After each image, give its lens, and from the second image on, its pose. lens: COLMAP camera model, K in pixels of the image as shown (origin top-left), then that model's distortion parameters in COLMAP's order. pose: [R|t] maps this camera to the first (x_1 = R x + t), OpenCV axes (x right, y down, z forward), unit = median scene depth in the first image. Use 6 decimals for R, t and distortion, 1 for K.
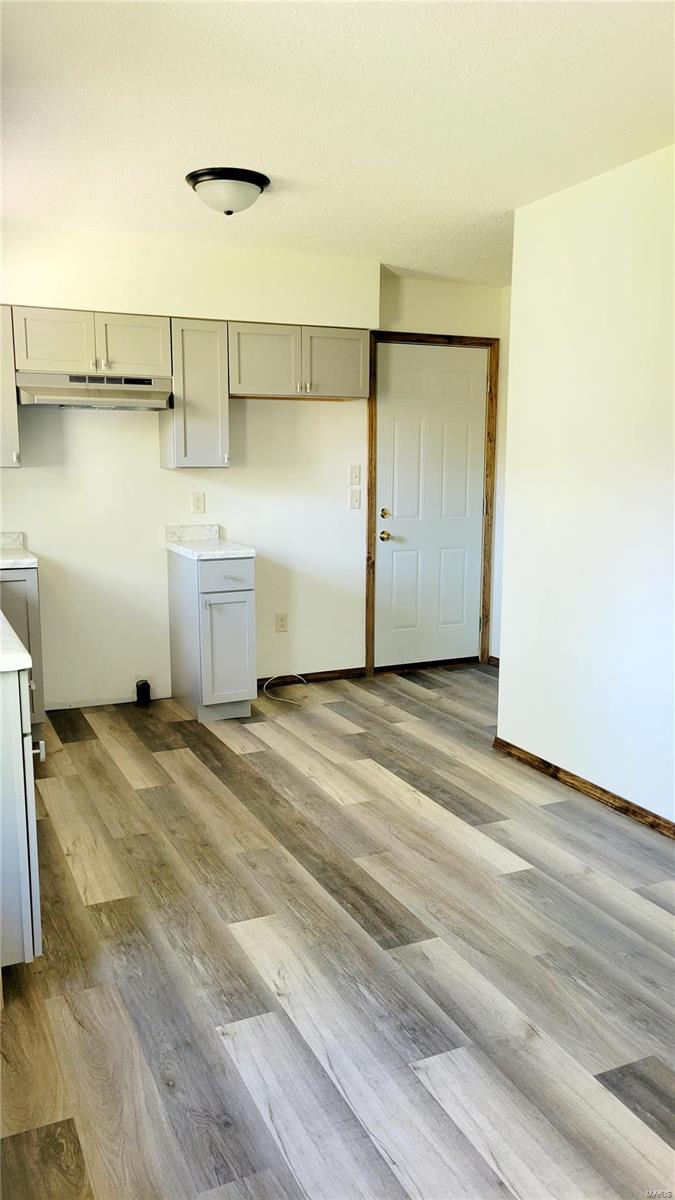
lens RADIAL K [[902.7, 0, 333.4], [0, 902.7, 608.7], [0, 0, 1]] dist [0.060243, -0.000259]
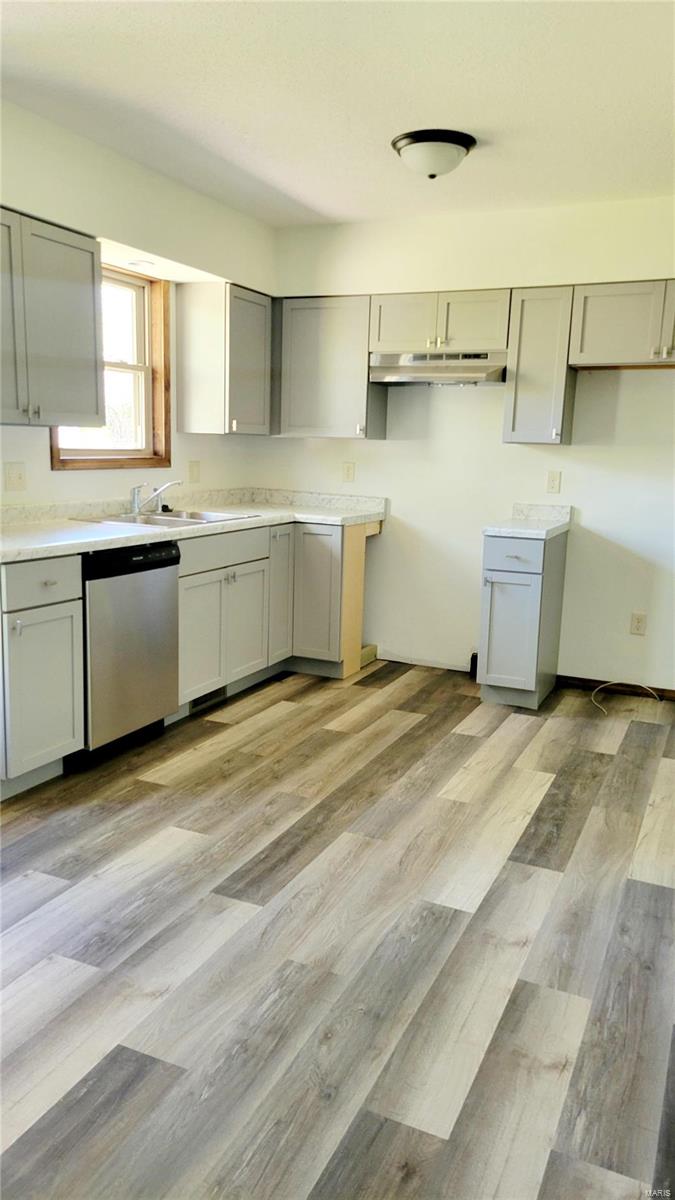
lens RADIAL K [[902.7, 0, 333.4], [0, 902.7, 608.7], [0, 0, 1]] dist [0.060243, -0.000259]
pose [[0.649122, 0.158017, -0.744091, 0.511664], [-0.157114, 0.984945, 0.072103, -0.021199], [0.744282, 0.070104, 0.664176, 0.238403]]
